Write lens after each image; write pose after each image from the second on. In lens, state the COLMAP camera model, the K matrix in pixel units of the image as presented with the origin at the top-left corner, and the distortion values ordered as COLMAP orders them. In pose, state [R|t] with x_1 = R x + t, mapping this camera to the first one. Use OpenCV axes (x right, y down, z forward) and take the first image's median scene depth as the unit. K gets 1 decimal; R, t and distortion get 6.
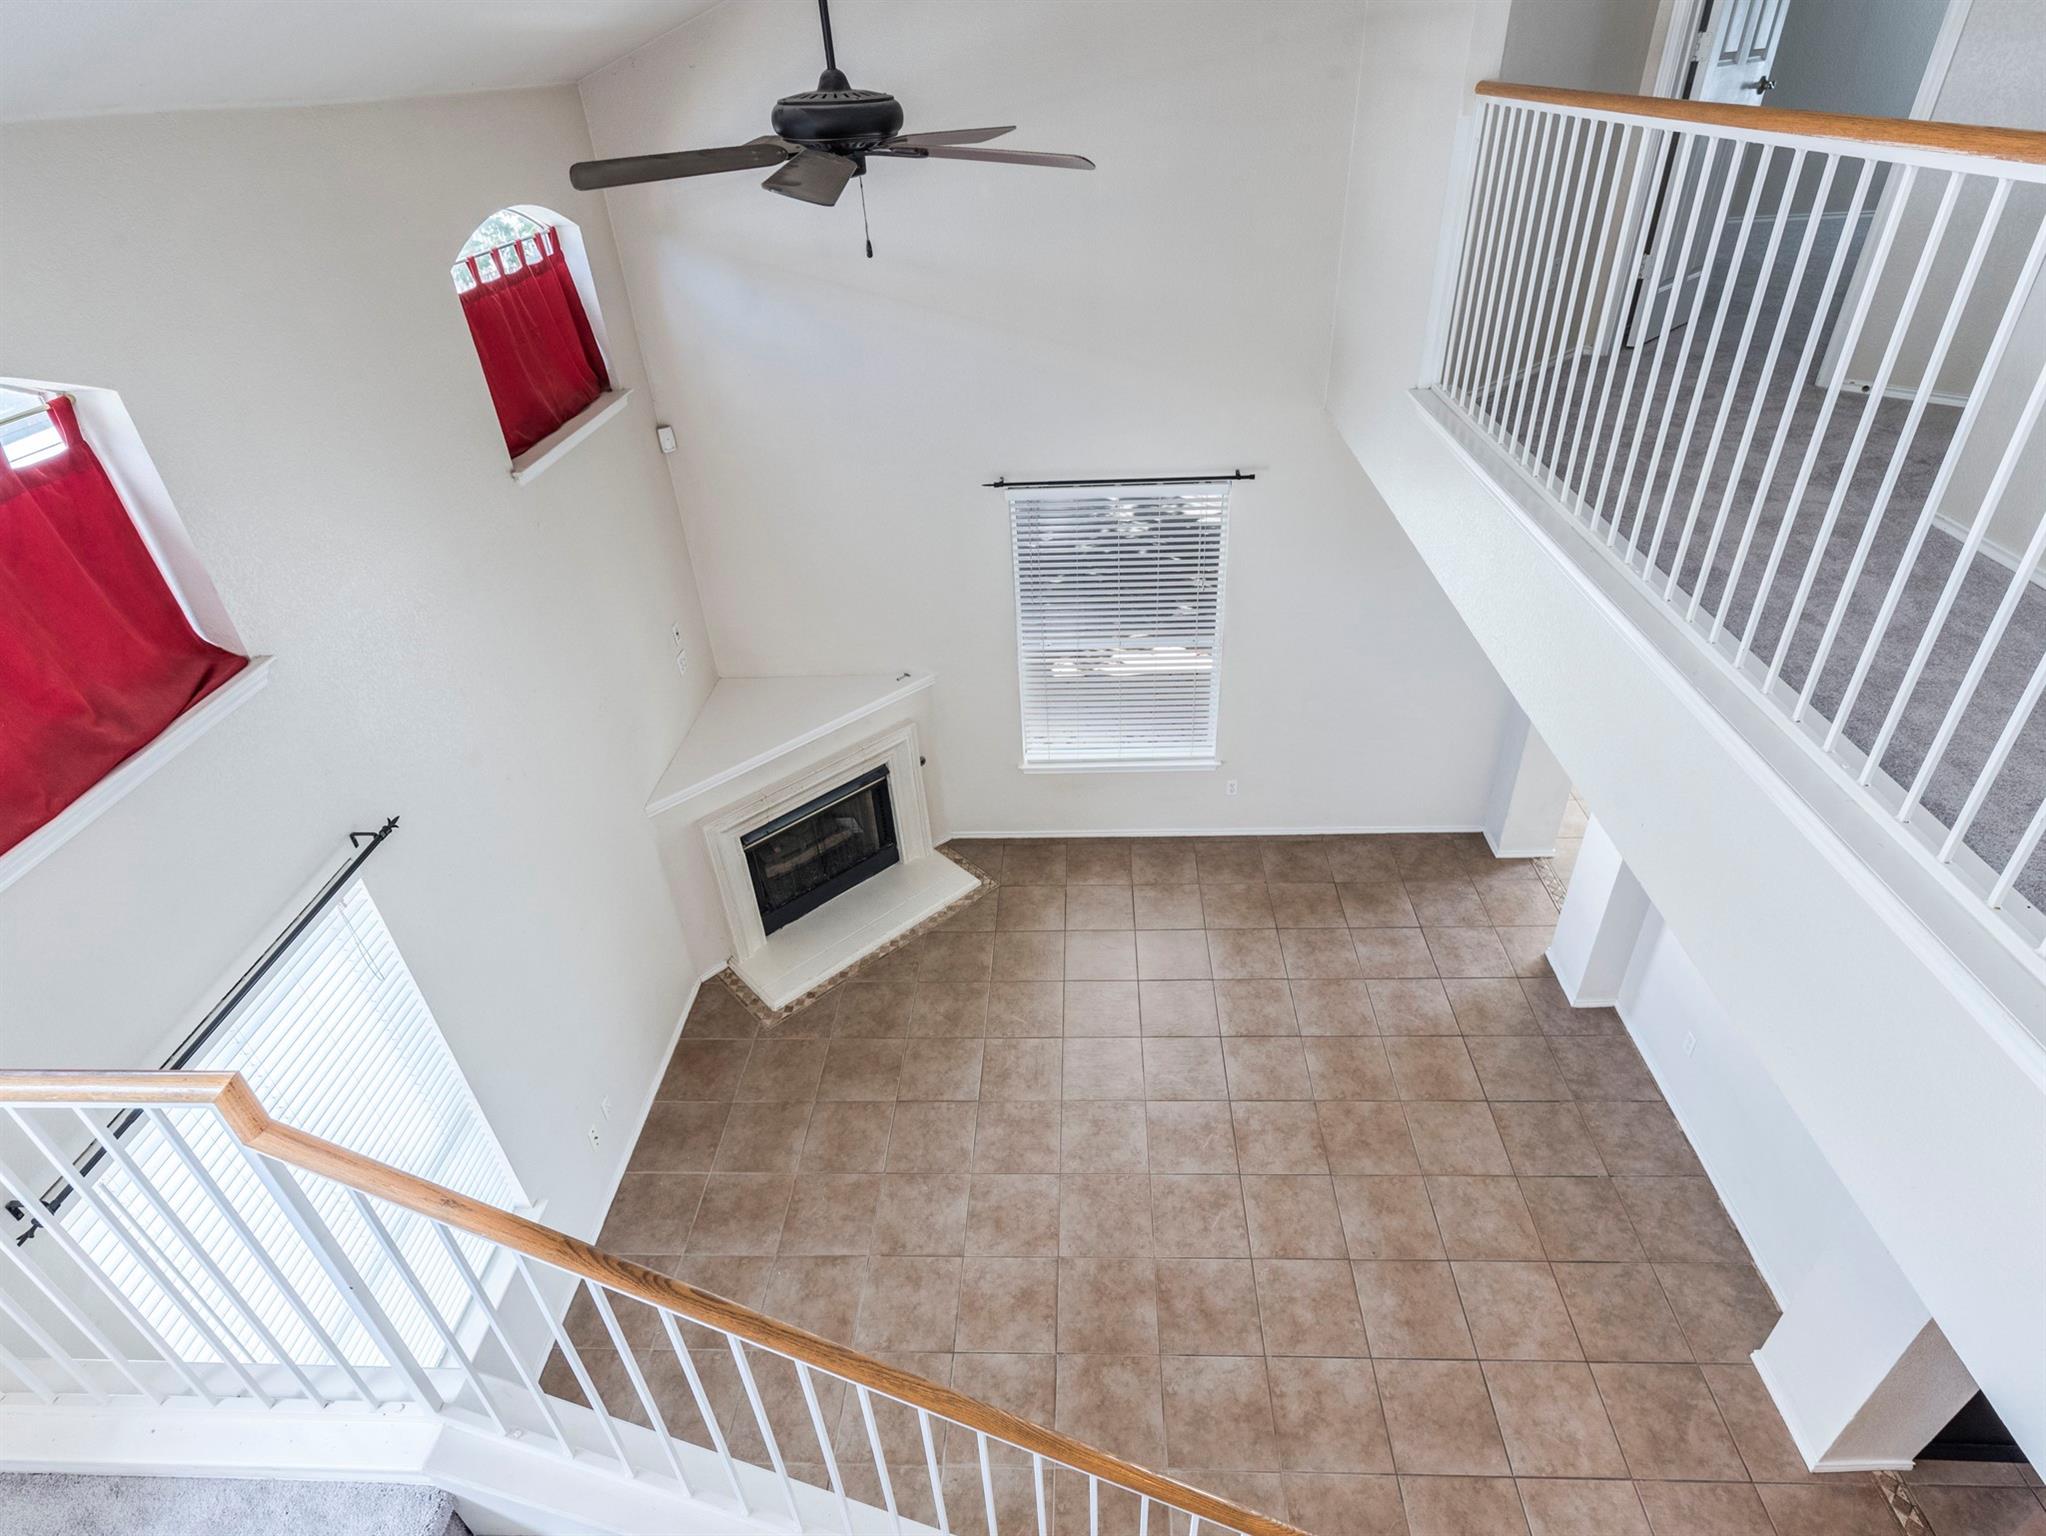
lens RADIAL K [[1078.2, 0, 1038.0], [0, 1078.2, 772.9], [0, 0, 1]] dist [-0.002225, -0.000576]
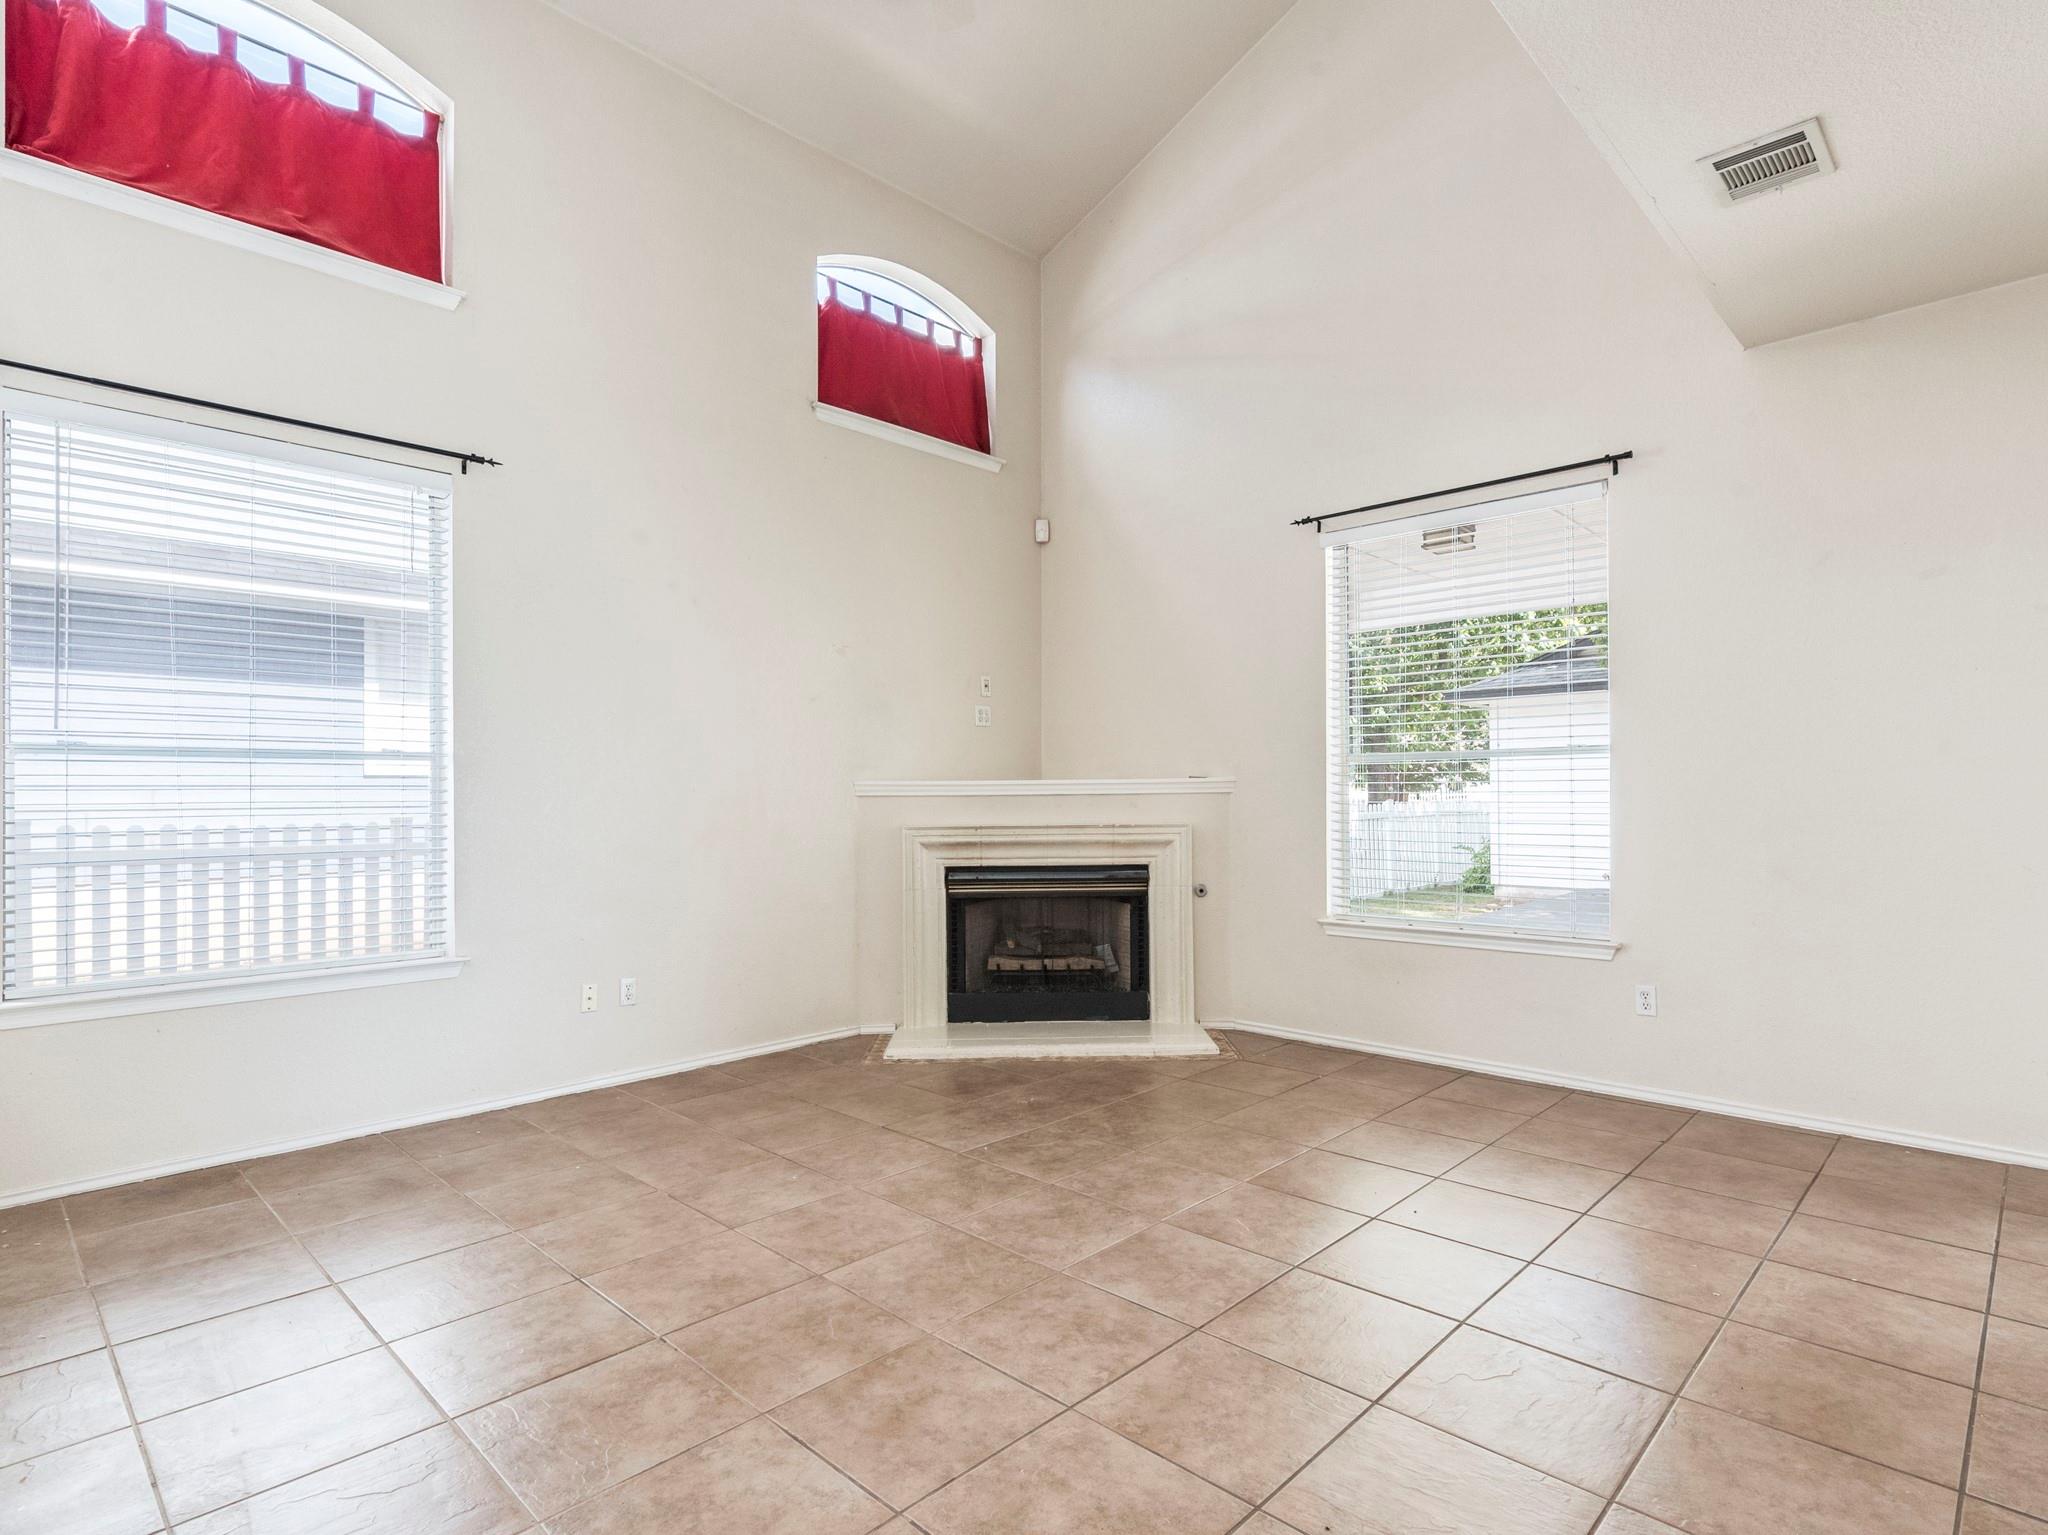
lens RADIAL K [[1069.6, 0, 1032.6], [0, 1069.6, 792.5], [0, 0, 1]] dist [0.000351, -0.001090]
pose [[0.740295, 0.035471, -0.671346, 0.433483], [-0.398426, 0.827489, -0.395624, 0.385681], [0.541499, 0.560360, 0.626718, 0.524279]]
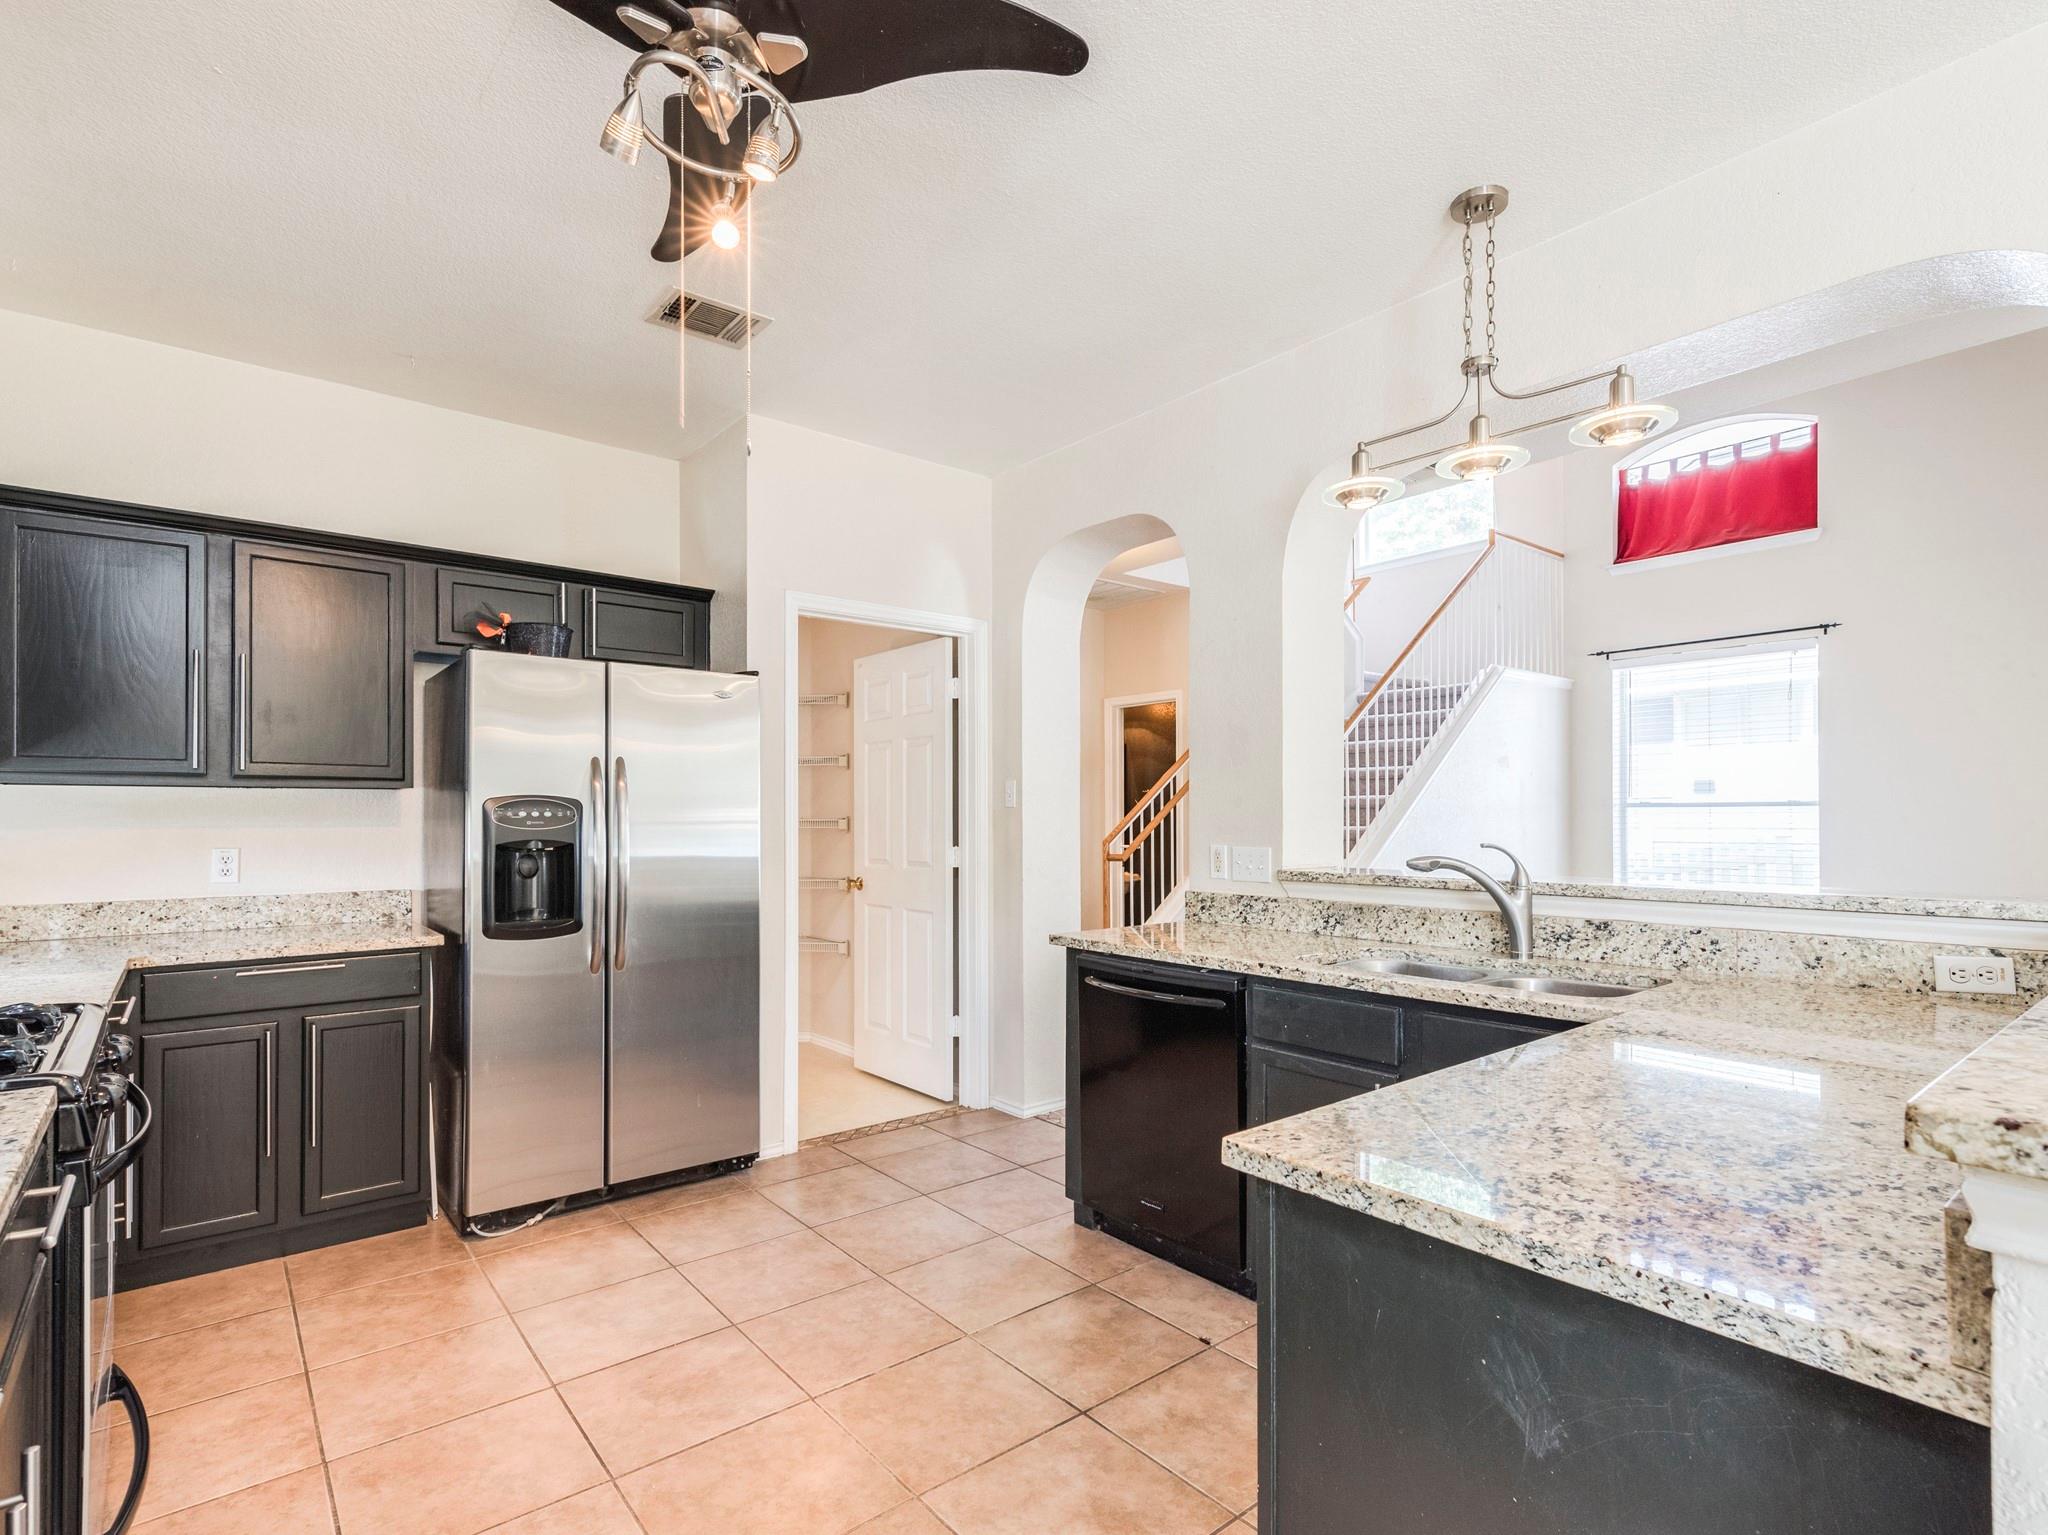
lens RADIAL K [[982.4, 0, 1026.5], [0, 982.4, 813.3], [0, 0, 1]] dist [0.000194, -0.000371]
pose [[-0.758385, 0.043390, -0.650362, 1.145339], [-0.334698, 0.830267, 0.445683, 0.015627], [0.559312, 0.555674, -0.615139, 0.980006]]
